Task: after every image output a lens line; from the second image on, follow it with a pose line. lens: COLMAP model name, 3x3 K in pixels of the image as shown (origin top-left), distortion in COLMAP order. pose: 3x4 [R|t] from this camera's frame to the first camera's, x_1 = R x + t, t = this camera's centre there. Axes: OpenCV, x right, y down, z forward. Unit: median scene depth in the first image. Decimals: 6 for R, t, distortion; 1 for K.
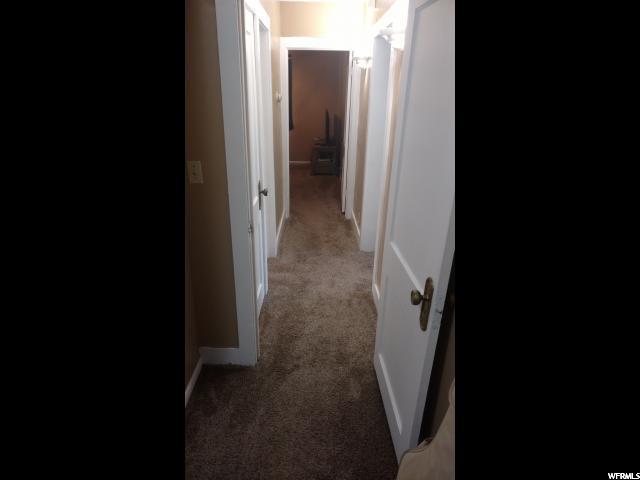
lens RADIAL K [[389.4, 0, 320.0], [0, 389.4, 240.0], [0, 0, 1]] dist [0.010165, -0.000135]
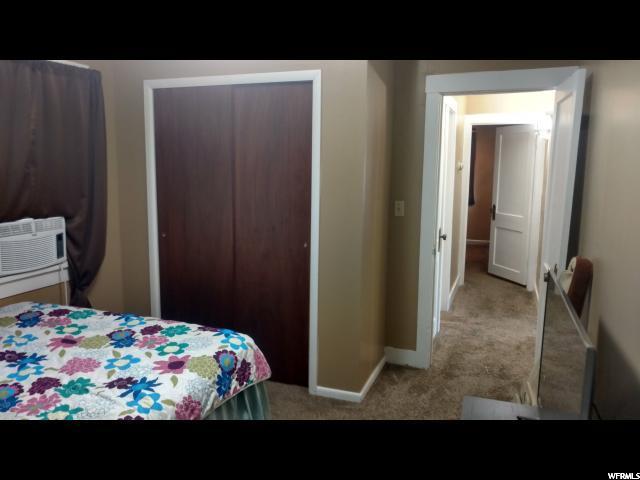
lens RADIAL K [[518.4, 0, 320.0], [0, 518.4, 240.0], [0, 0, 1]] dist [0.024632, -0.001431]
pose [[0.936957, 0.040747, -0.347062, 0.041780], [-0.119111, 0.970942, -0.207566, 0.197773], [0.328519, 0.235819, 0.914584, -0.440010]]
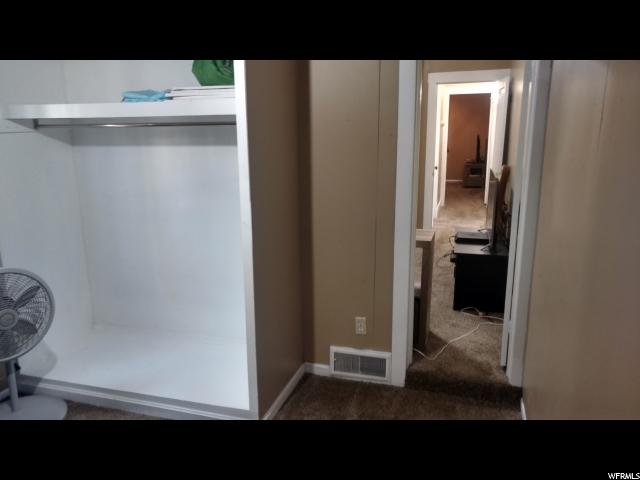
lens RADIAL K [[490.6, 0, 320.0], [0, 490.6, 240.0], [0, 0, 1]] dist [0.048084, -0.000039]
pose [[0.951896, 0.037511, -0.304117, 0.056316], [-0.079379, 0.988786, -0.126499, 0.456225], [0.295961, 0.144554, 0.944199, -1.126944]]
